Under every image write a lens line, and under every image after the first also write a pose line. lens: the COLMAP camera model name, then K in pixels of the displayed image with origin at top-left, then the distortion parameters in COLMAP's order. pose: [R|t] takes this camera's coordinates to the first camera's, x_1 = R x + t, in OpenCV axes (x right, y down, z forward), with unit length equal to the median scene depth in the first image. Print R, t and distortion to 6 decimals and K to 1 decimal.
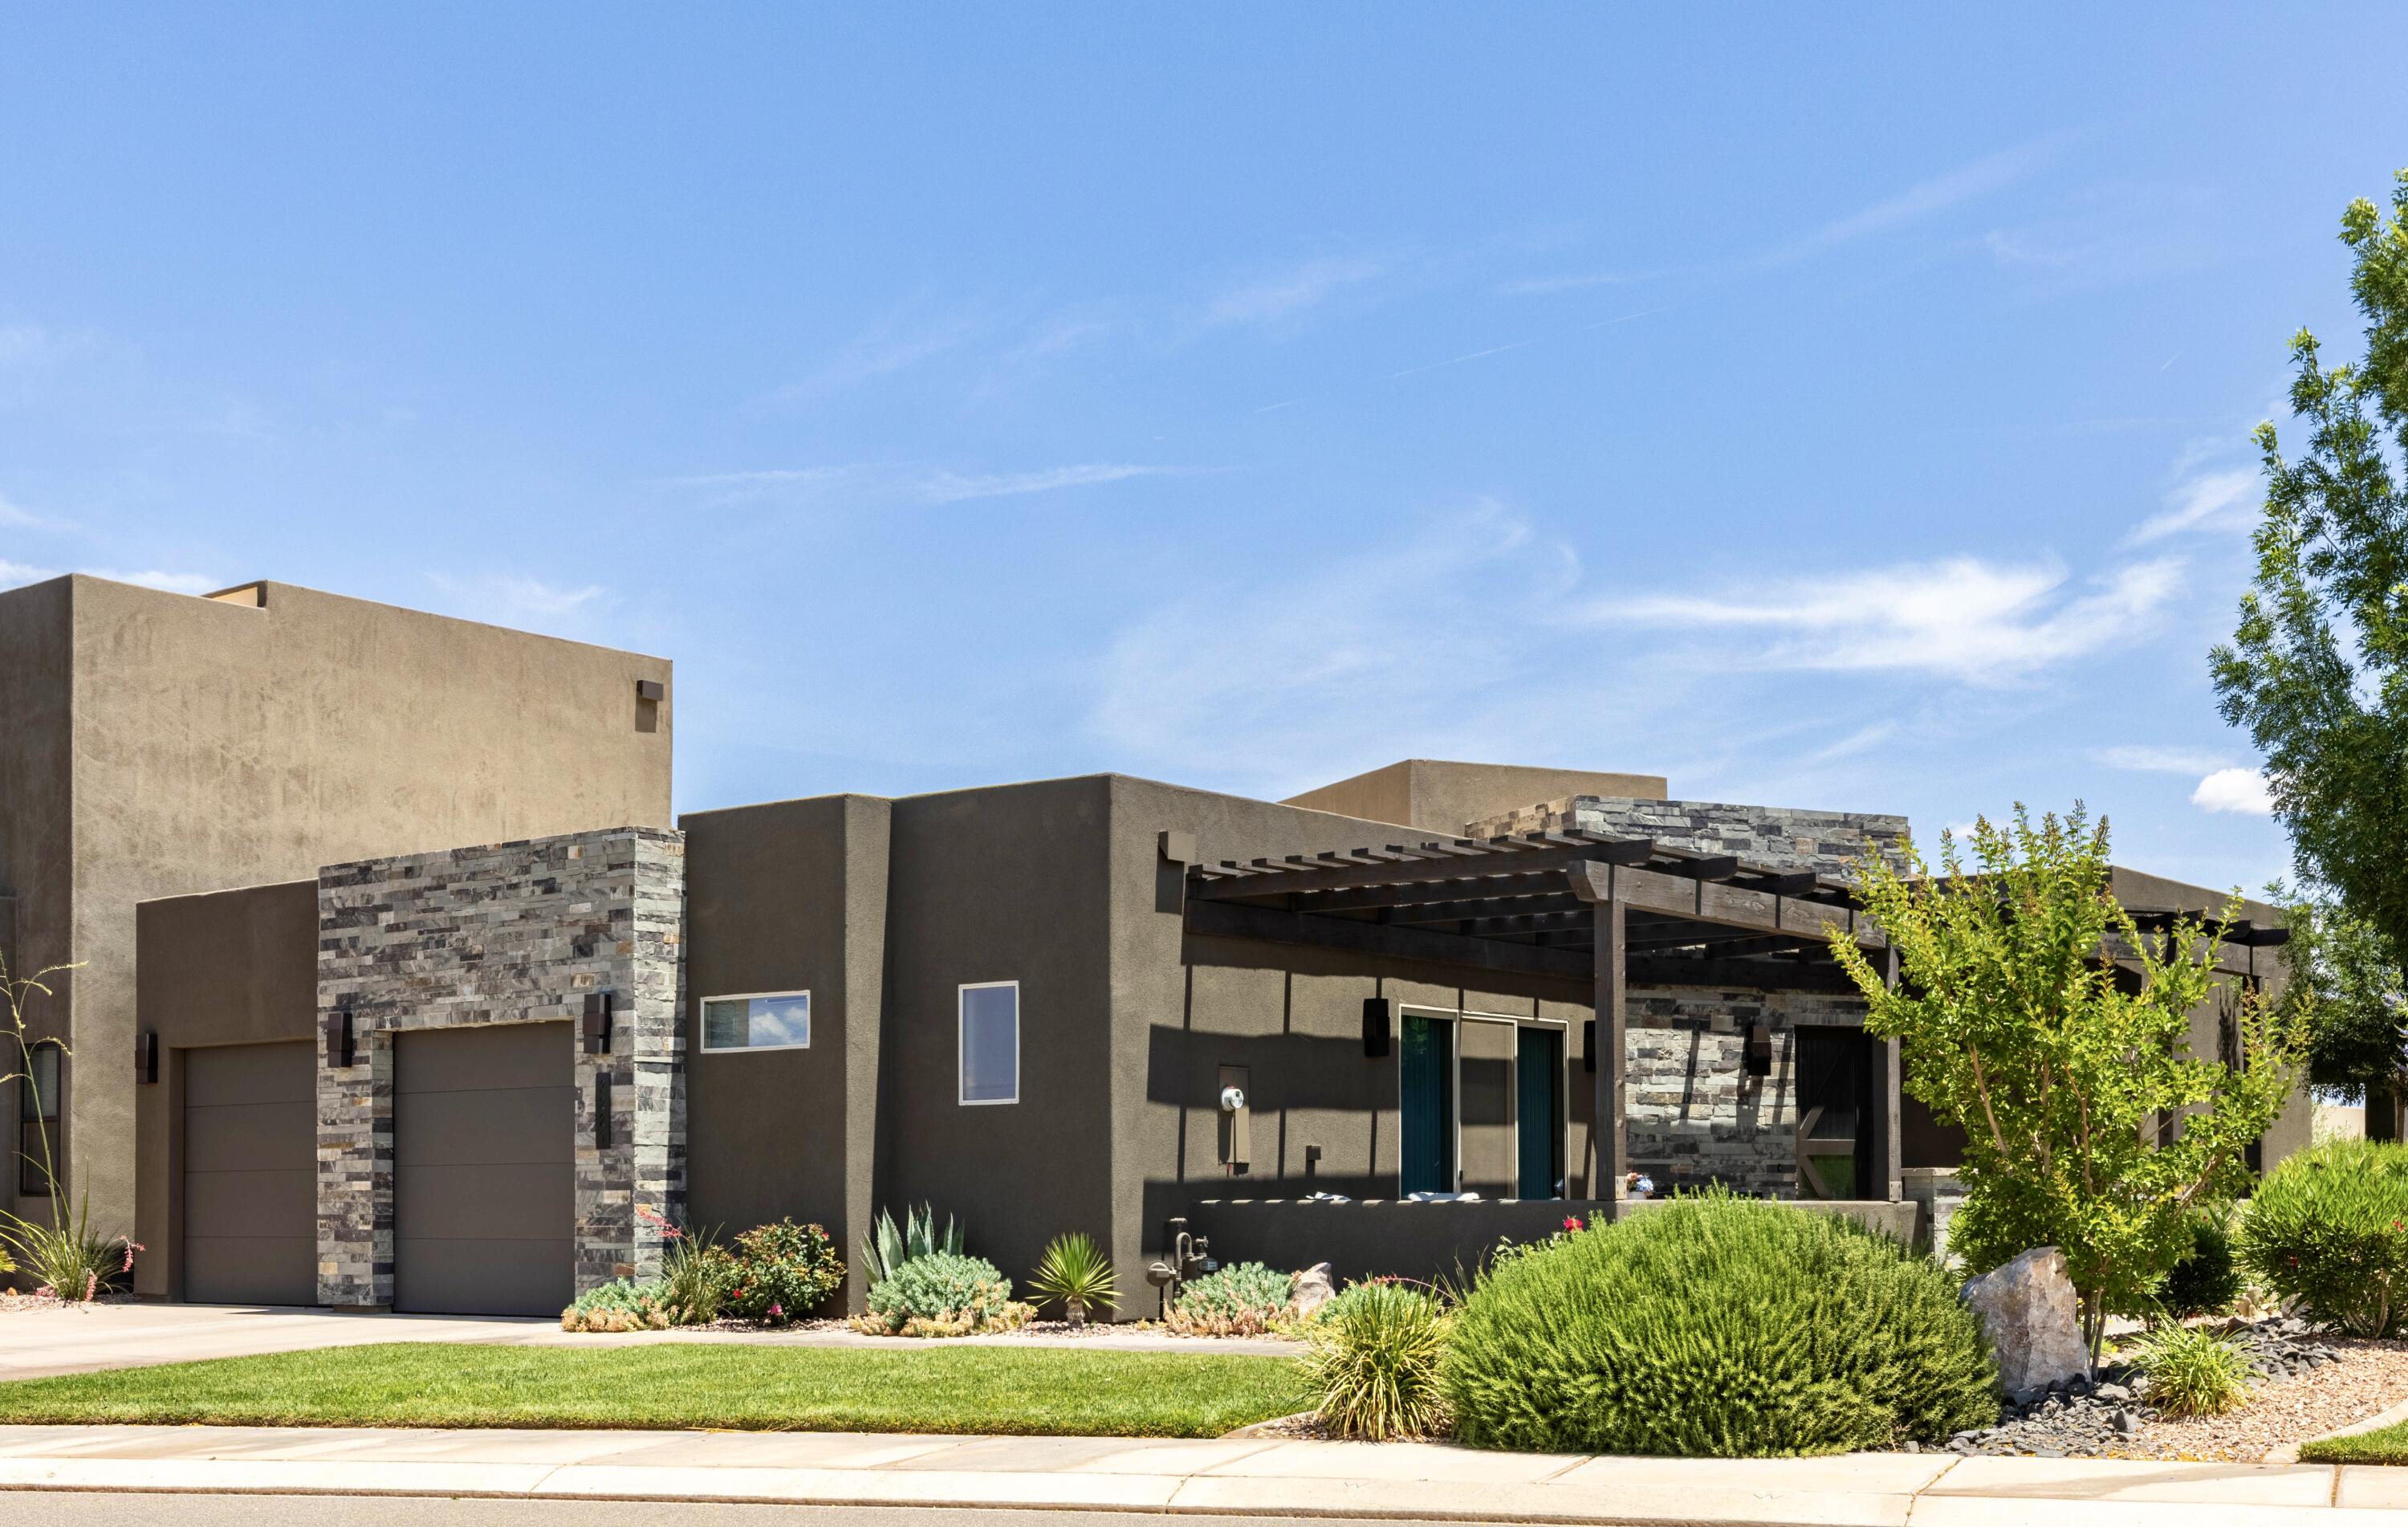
lens RADIAL K [[3022.2, 0, 1204.0], [0, 3022.2, 763.5], [0, 0, 1]] dist [-0.244145, -0.001313]
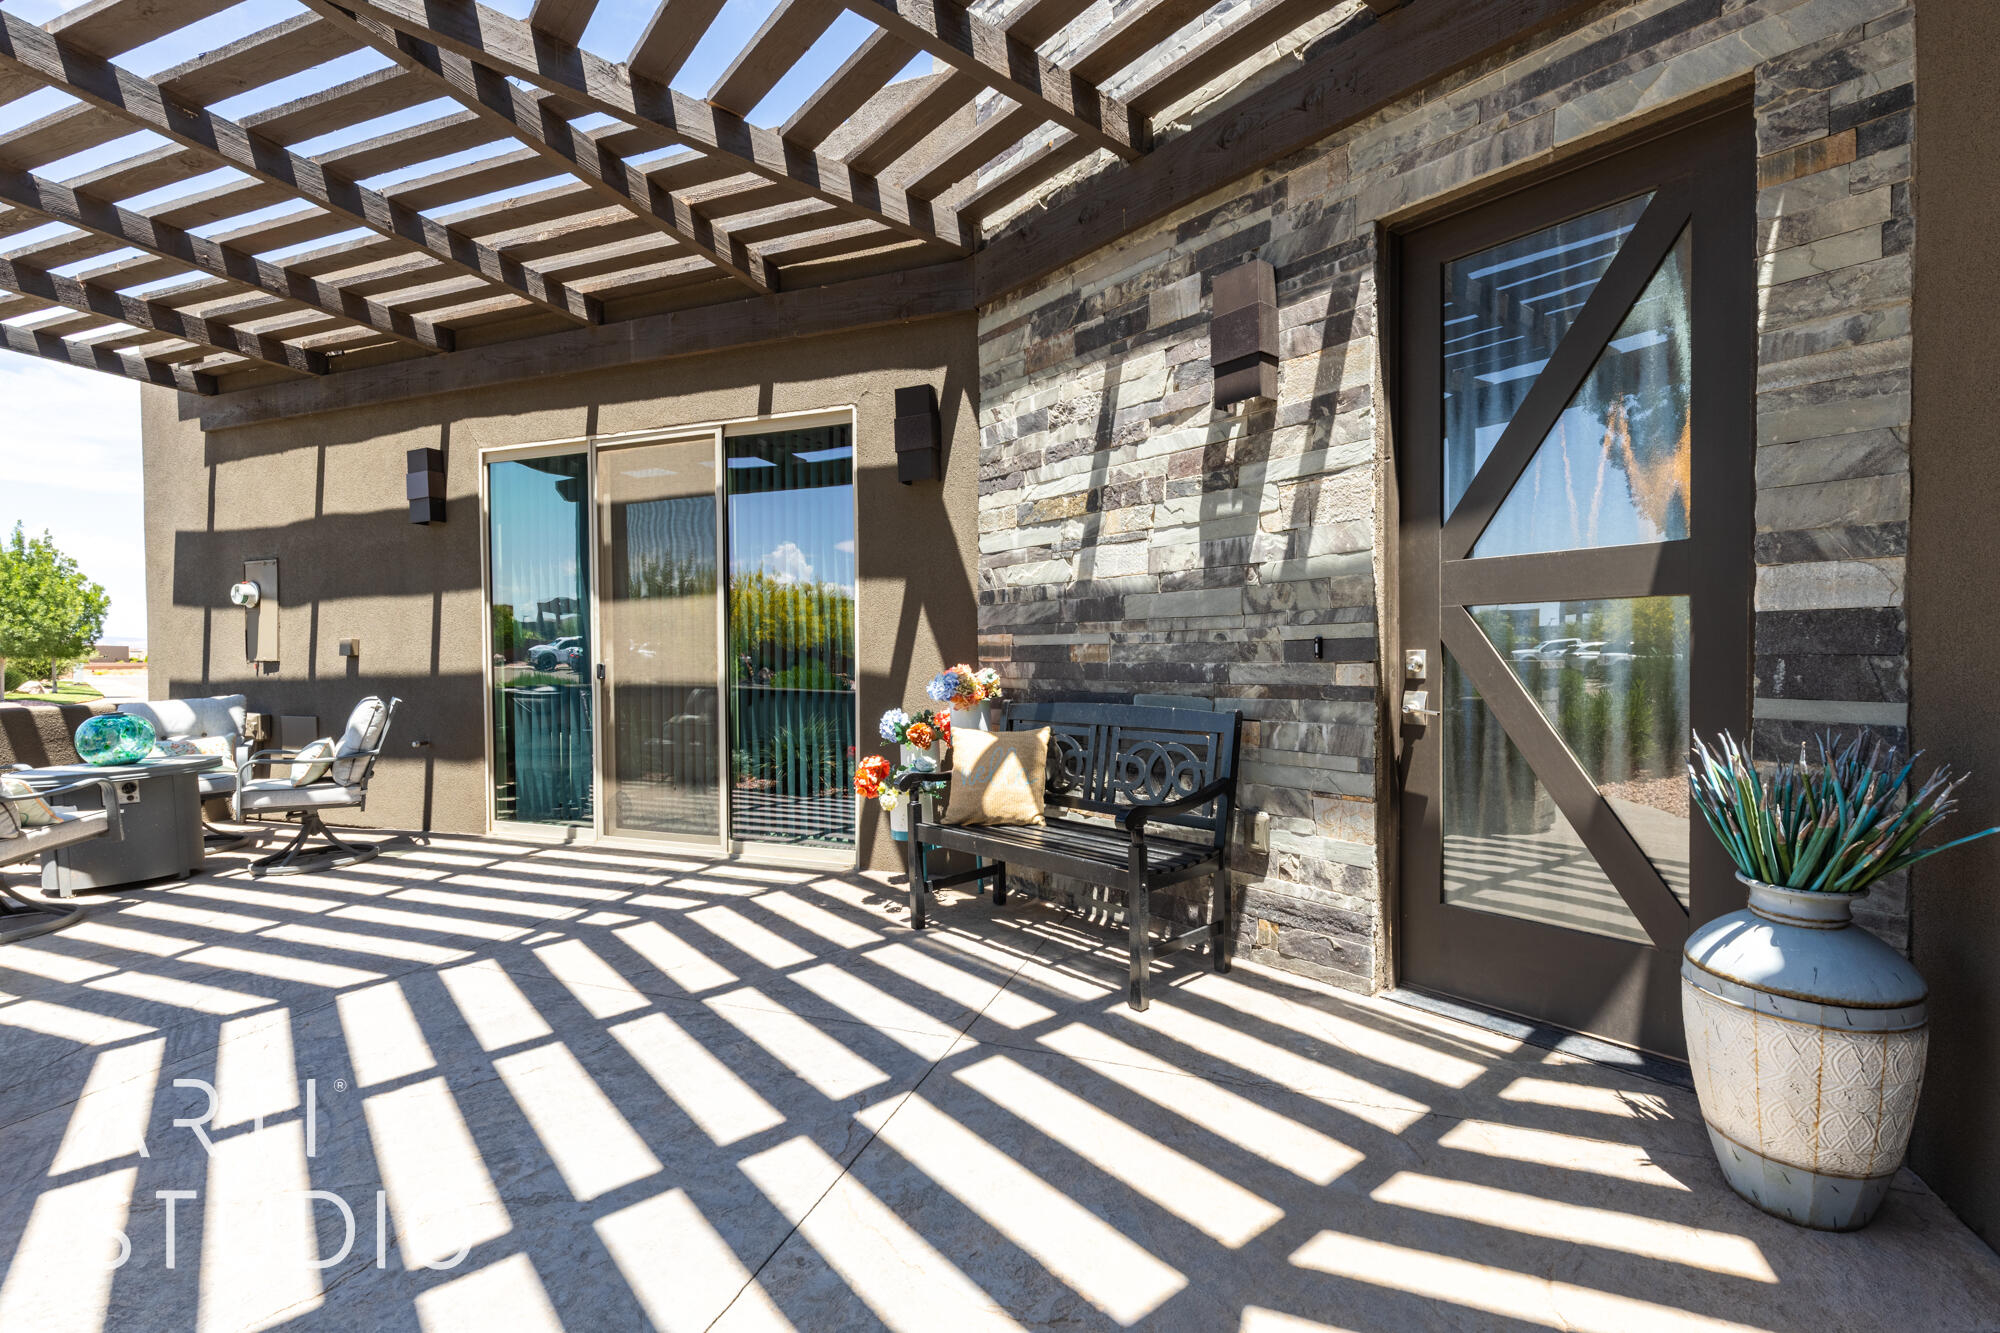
lens RADIAL K [[894.1, 0, 1002.7], [0, 894.1, 678.3], [0, 0, 1]] dist [0.002336, -0.001269]
pose [[0.296214, 0.010013, -0.955069, 0.287074], [0.147808, 0.987418, 0.056194, 0.128653], [0.943615, -0.157813, 0.291007, 0.940010]]
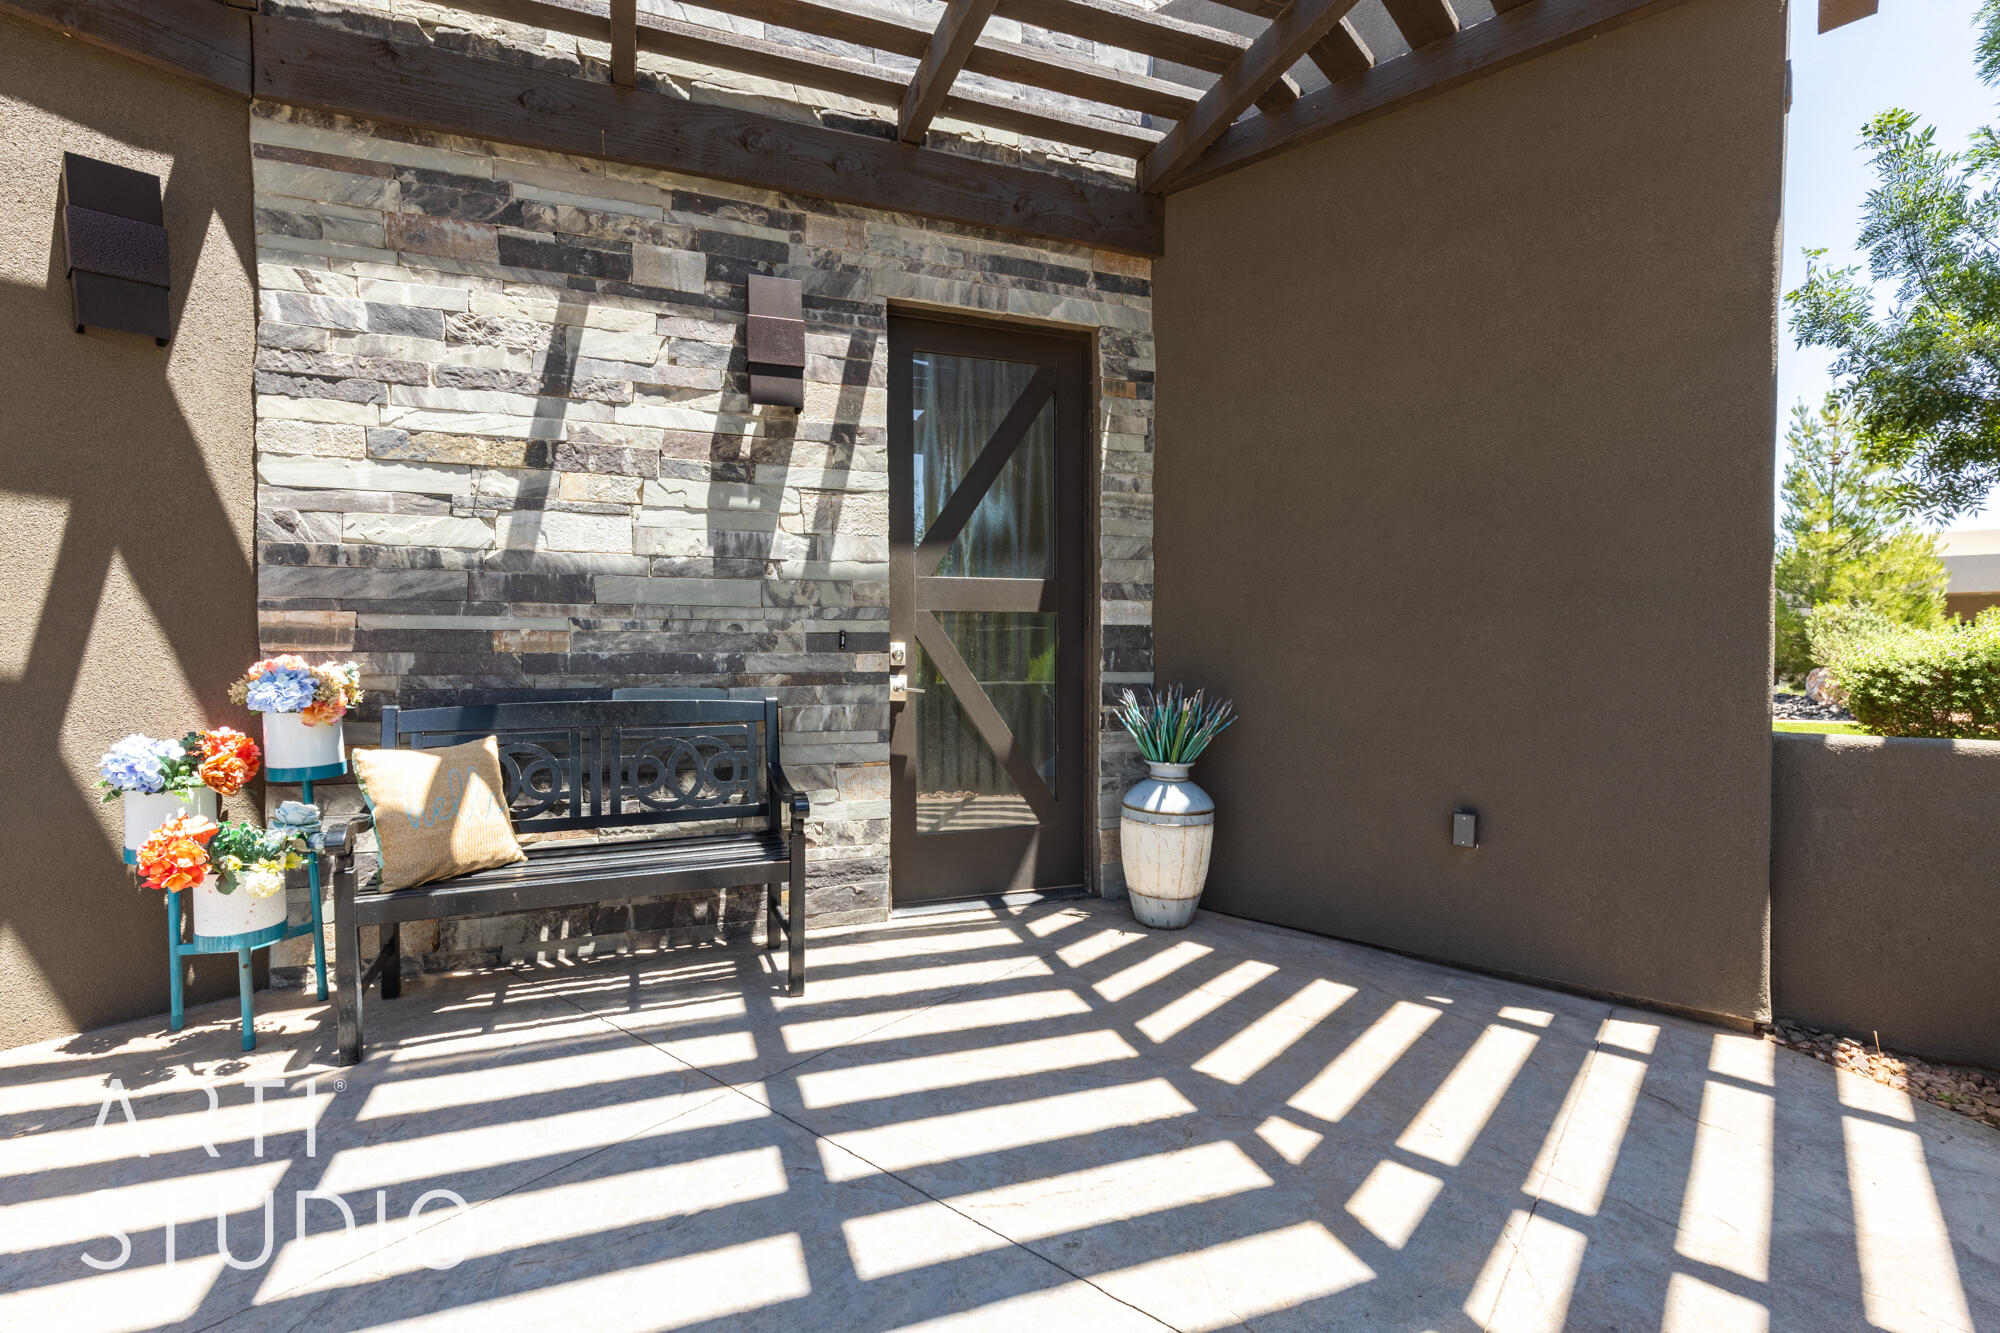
lens RADIAL K [[894.1, 0, 1002.7], [0, 894.1, 678.3], [0, 0, 1]] dist [0.002336, -0.001269]
pose [[0.999504, -0.008625, -0.030276, 0.221154], [0.013823, 0.984306, 0.175926, 0.120172], [0.028283, -0.176257, 0.983938, 0.883698]]
